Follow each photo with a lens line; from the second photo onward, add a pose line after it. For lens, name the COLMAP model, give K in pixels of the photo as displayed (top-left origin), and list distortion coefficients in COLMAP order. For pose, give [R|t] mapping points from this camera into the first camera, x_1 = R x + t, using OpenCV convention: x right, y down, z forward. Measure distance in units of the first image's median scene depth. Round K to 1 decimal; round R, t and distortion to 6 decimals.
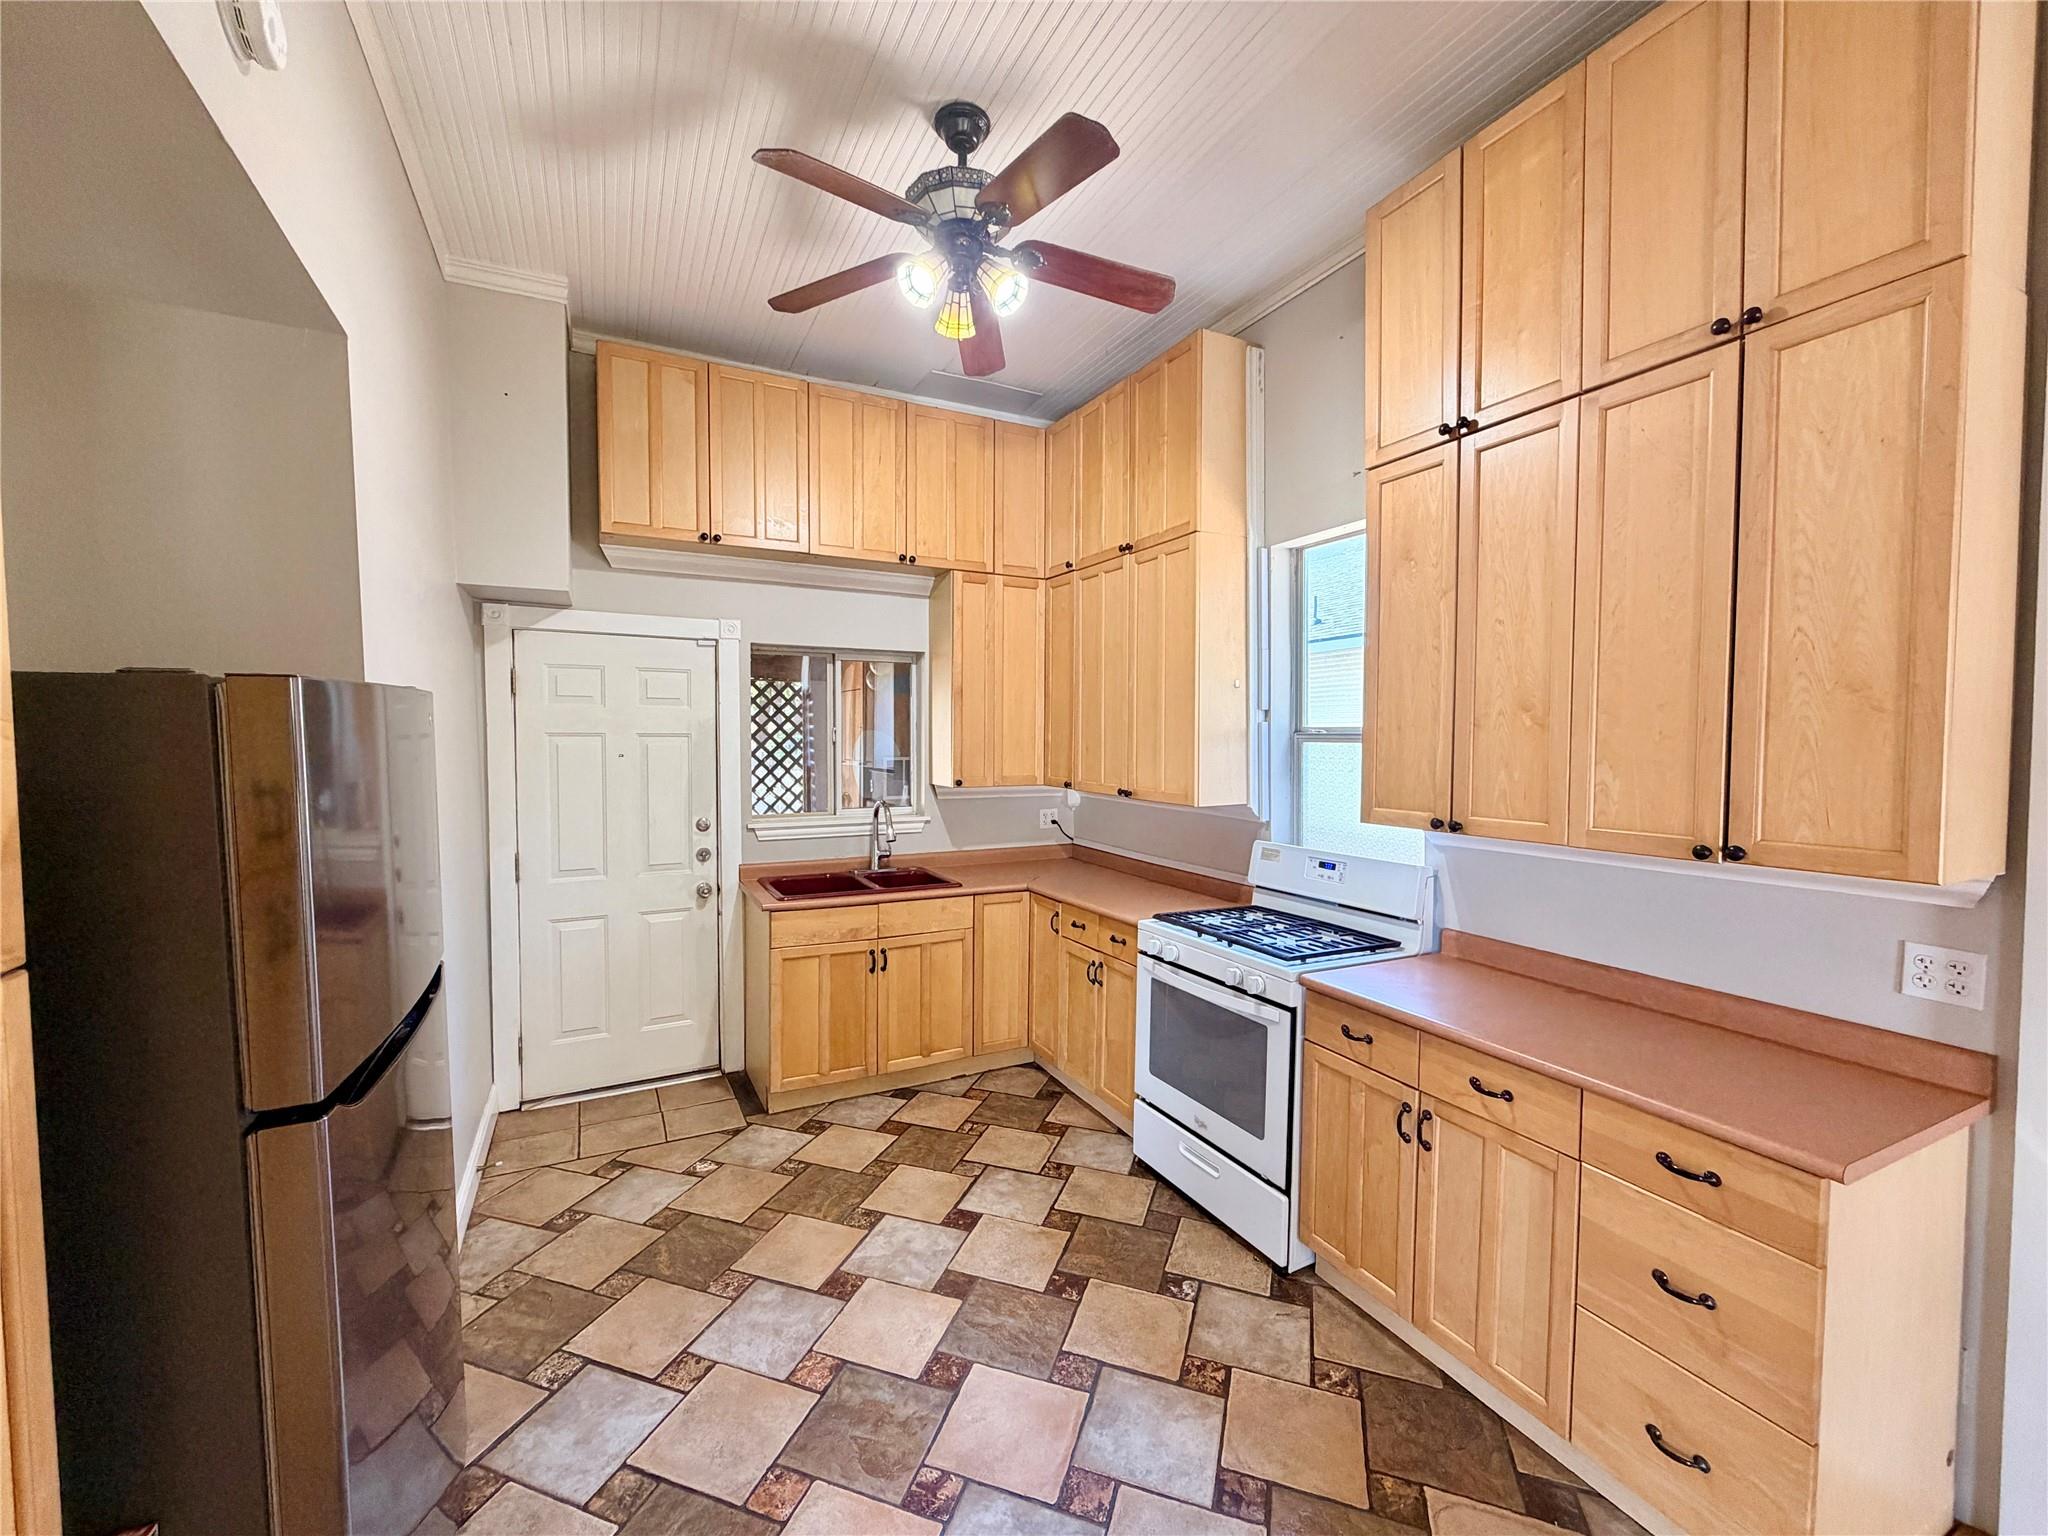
lens RADIAL K [[817.0, 0, 1018.2], [0, 817.0, 770.2], [0, 0, 1]] dist [0.000785, -0.000097]
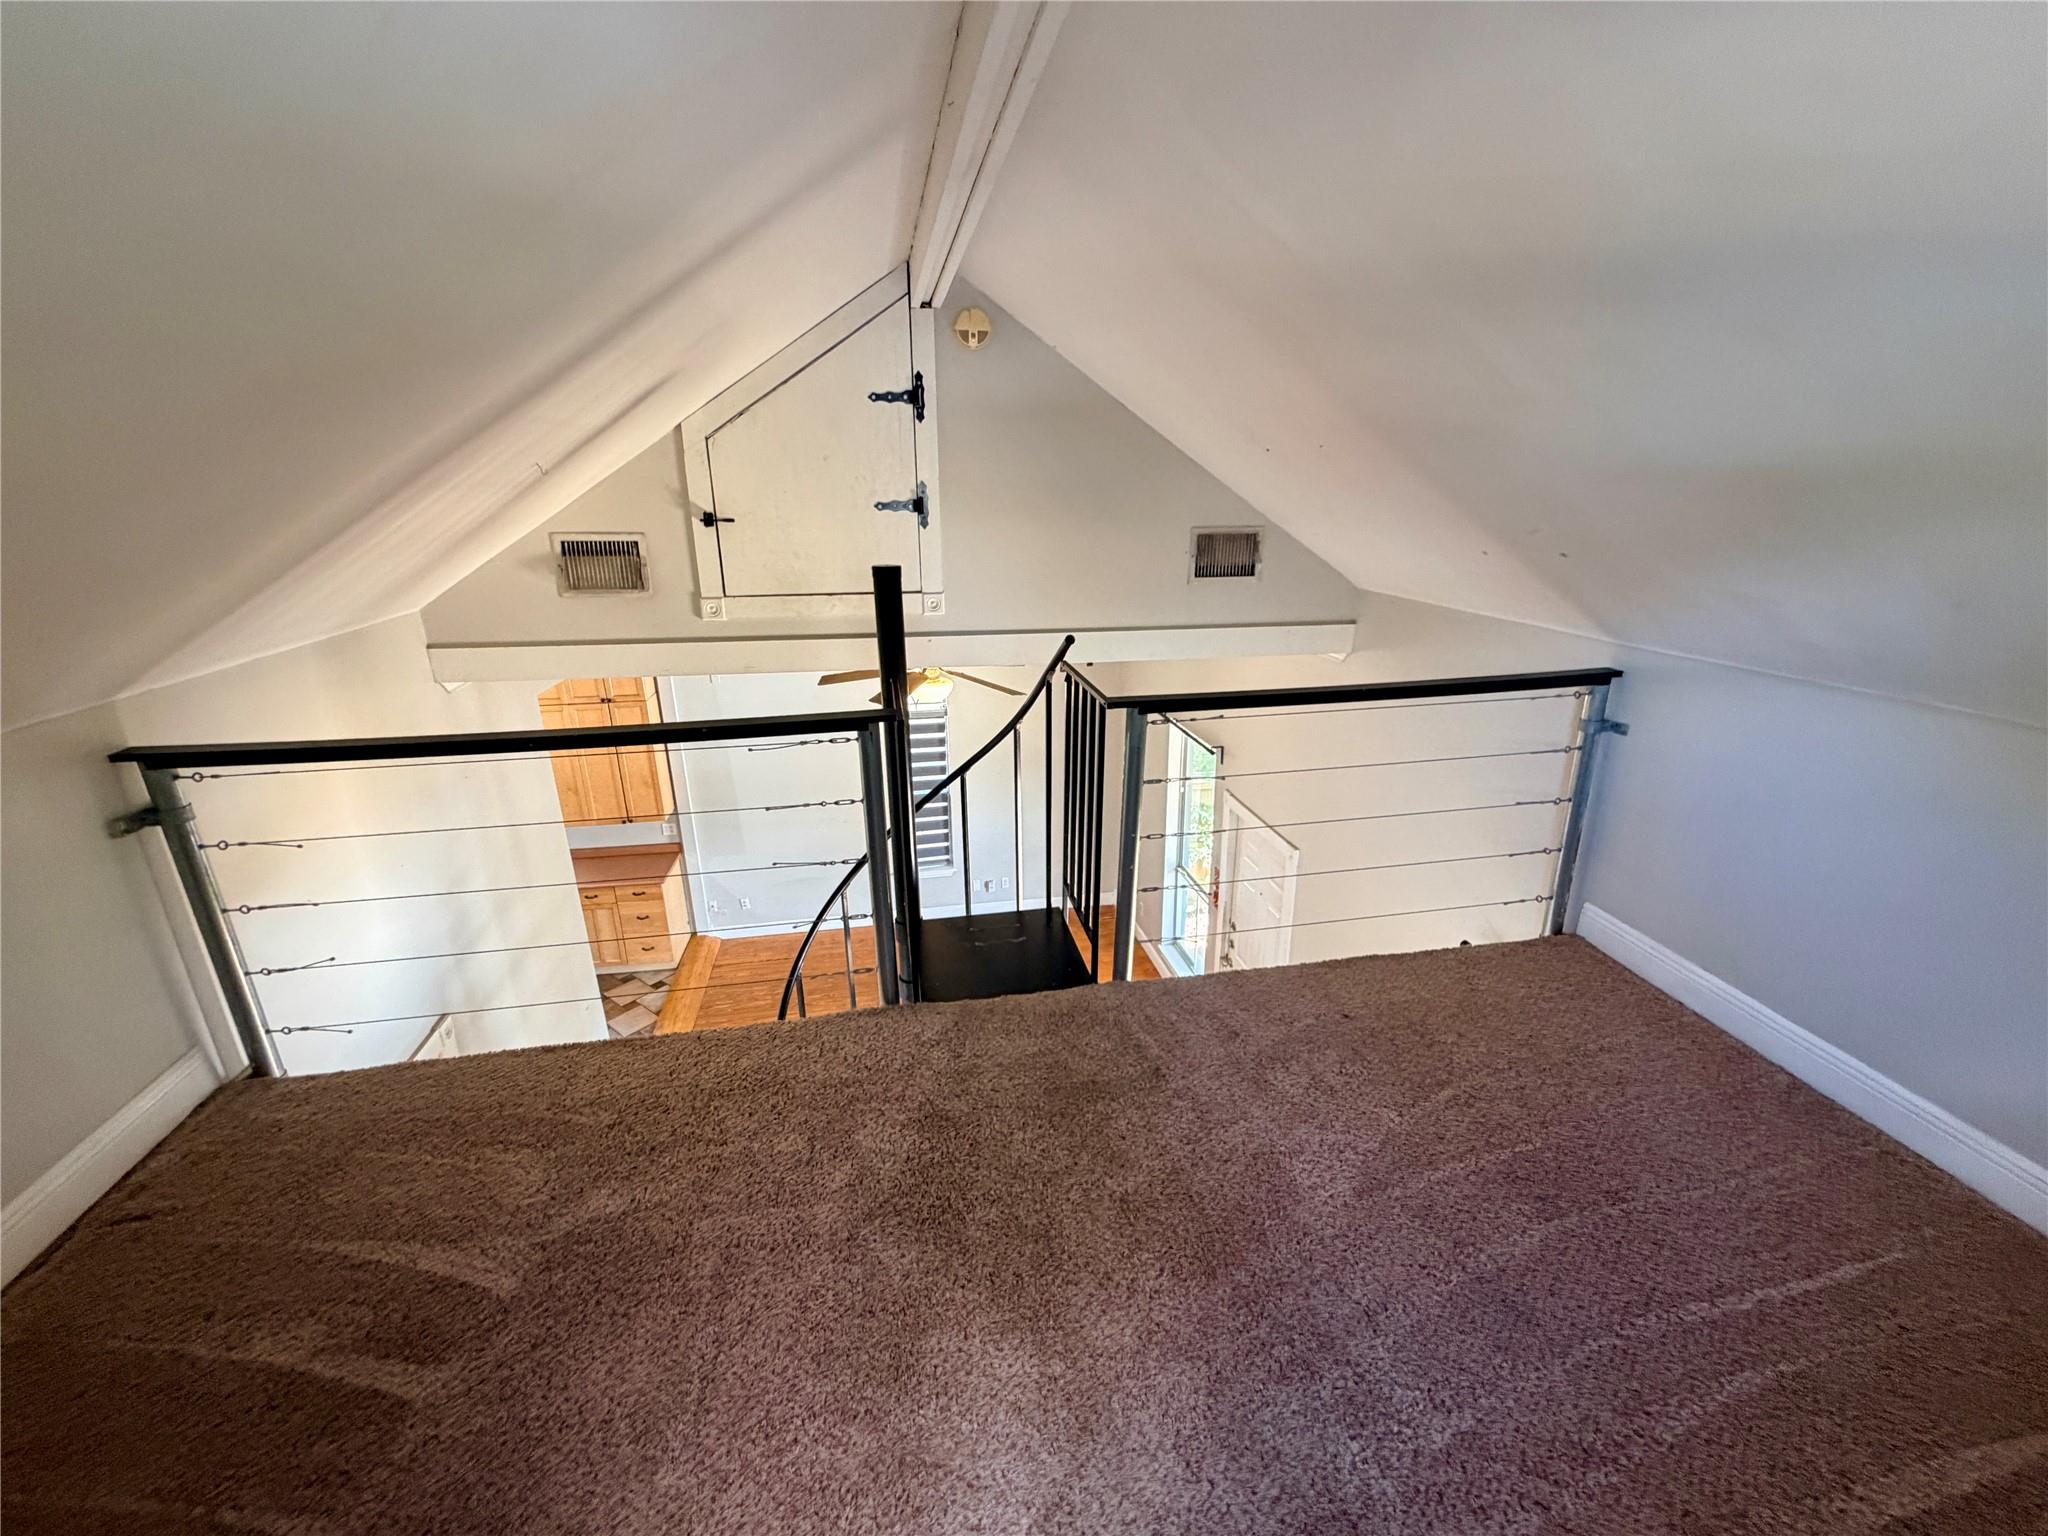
lens RADIAL K [[817.0, 0, 1021.1], [0, 817.0, 764.7], [0, 0, 1]] dist [0.000785, -0.000097]
pose [[0.297966, -0.311646, 0.902271, -1.275024], [0.043381, 0.948650, 0.313340, -0.801457], [-0.953590, -0.054224, 0.296185, -1.227959]]
